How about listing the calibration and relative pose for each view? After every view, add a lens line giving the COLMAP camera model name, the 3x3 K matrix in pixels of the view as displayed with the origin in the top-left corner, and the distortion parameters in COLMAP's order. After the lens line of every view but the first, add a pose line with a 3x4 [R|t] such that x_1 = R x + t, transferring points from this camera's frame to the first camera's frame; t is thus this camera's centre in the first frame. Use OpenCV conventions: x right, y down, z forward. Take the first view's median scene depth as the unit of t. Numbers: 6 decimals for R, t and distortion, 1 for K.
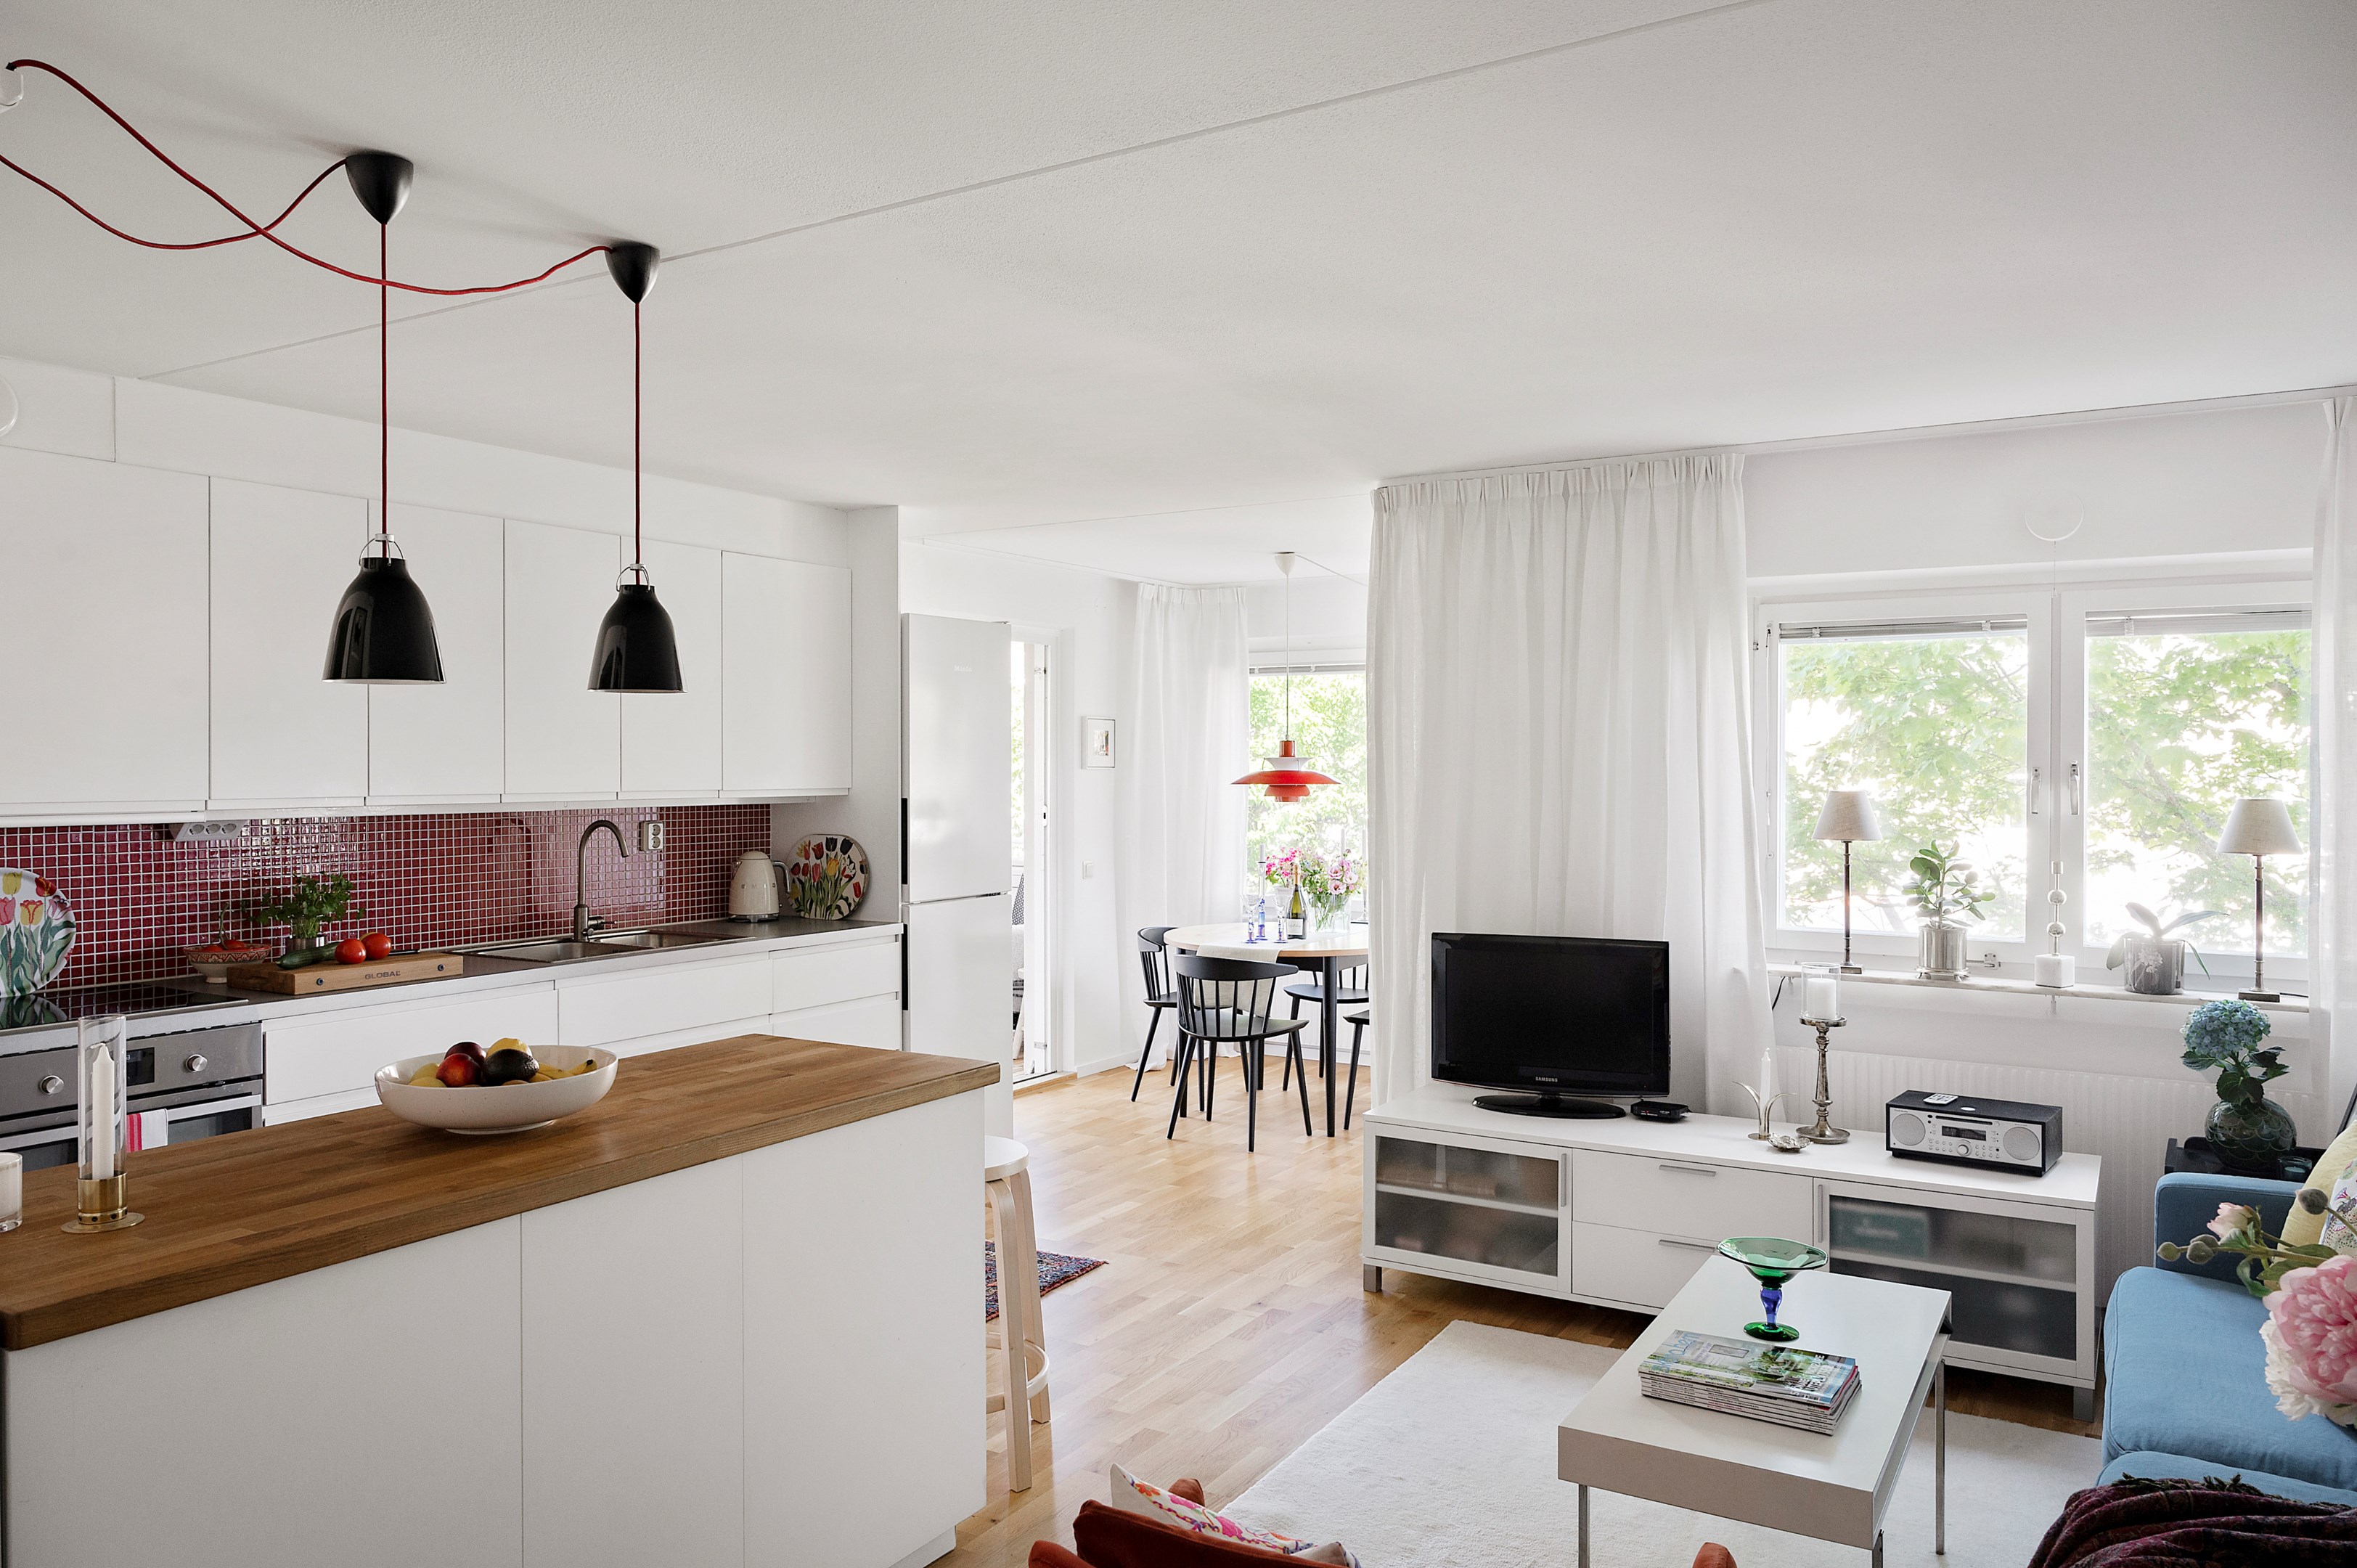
lens RADIAL K [[1631.6, 0, 1177.7], [0, 1631.6, 781.4], [0, 0, 1]] dist [0.037183, 0.003591]
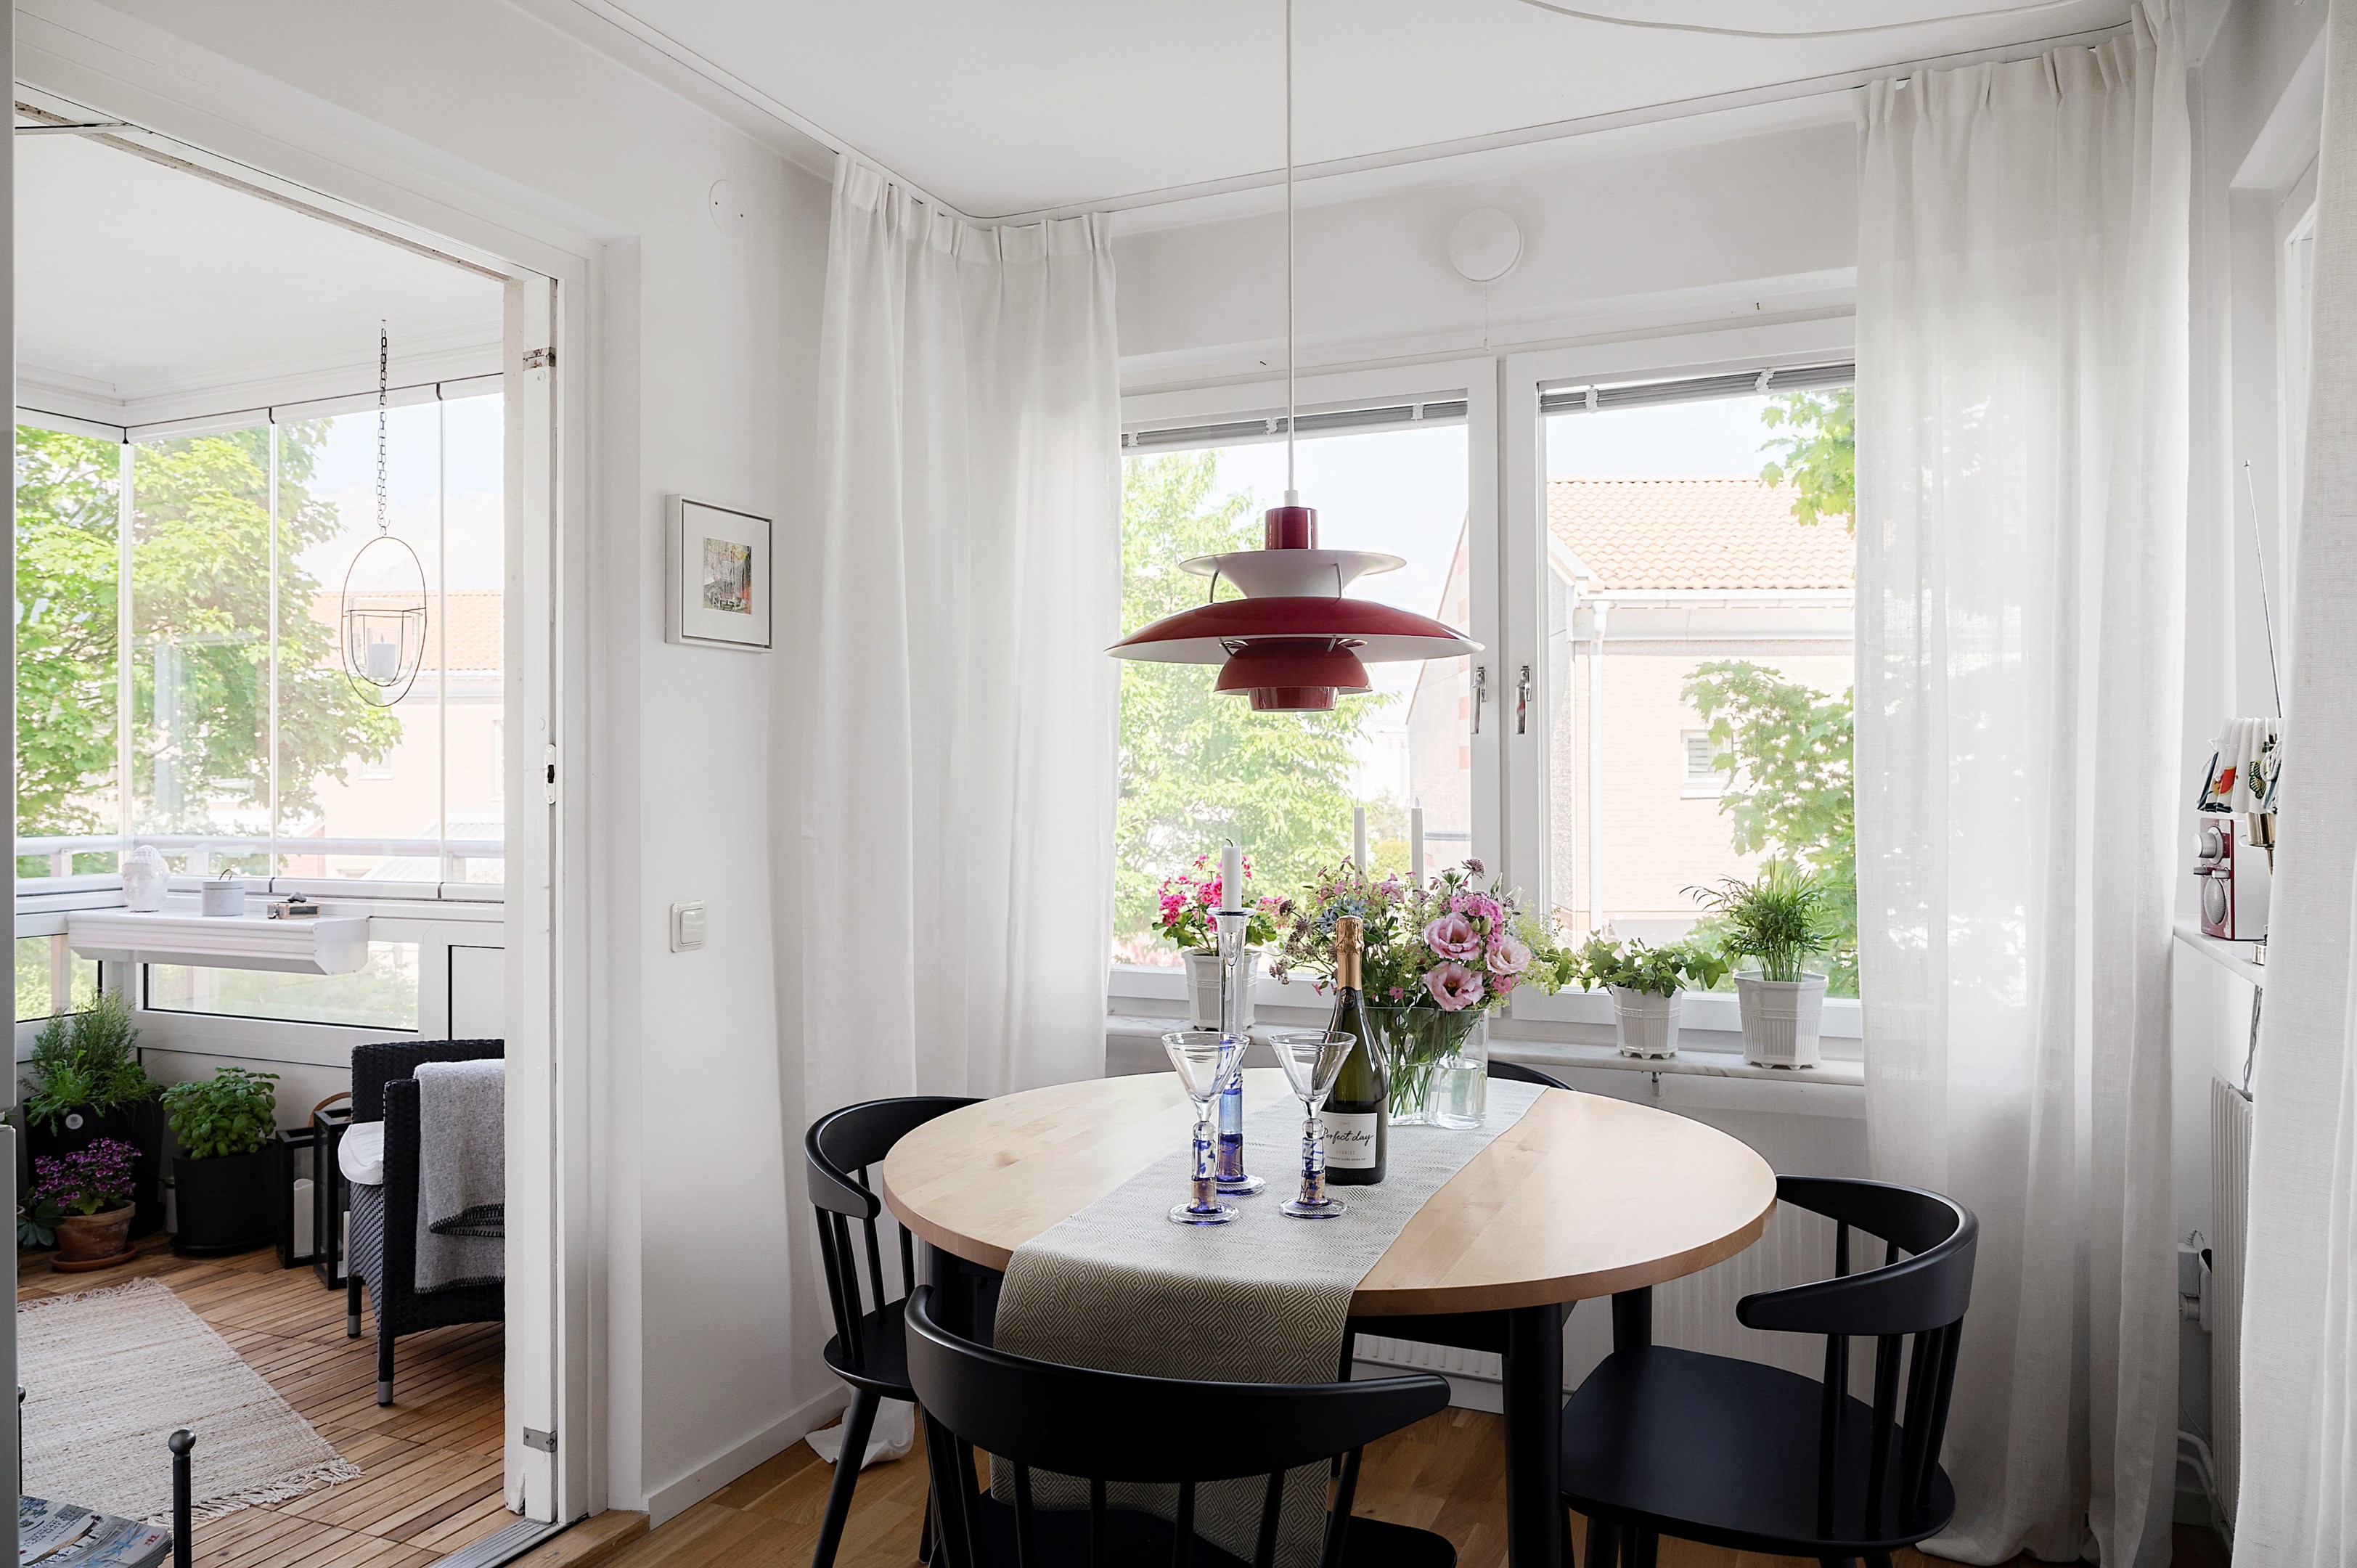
lens RADIAL K [[1609.9, 0, 1185.2], [0, 1609.9, 793.2], [0, 0, 1]] dist [0.020249, 0.002949]
pose [[0.991653, -0.006090, 0.128790, 0.012674], [0.006344, 0.999979, -0.001562, 0.042362], [-0.128778, 0.002366, 0.991671, 1.020656]]
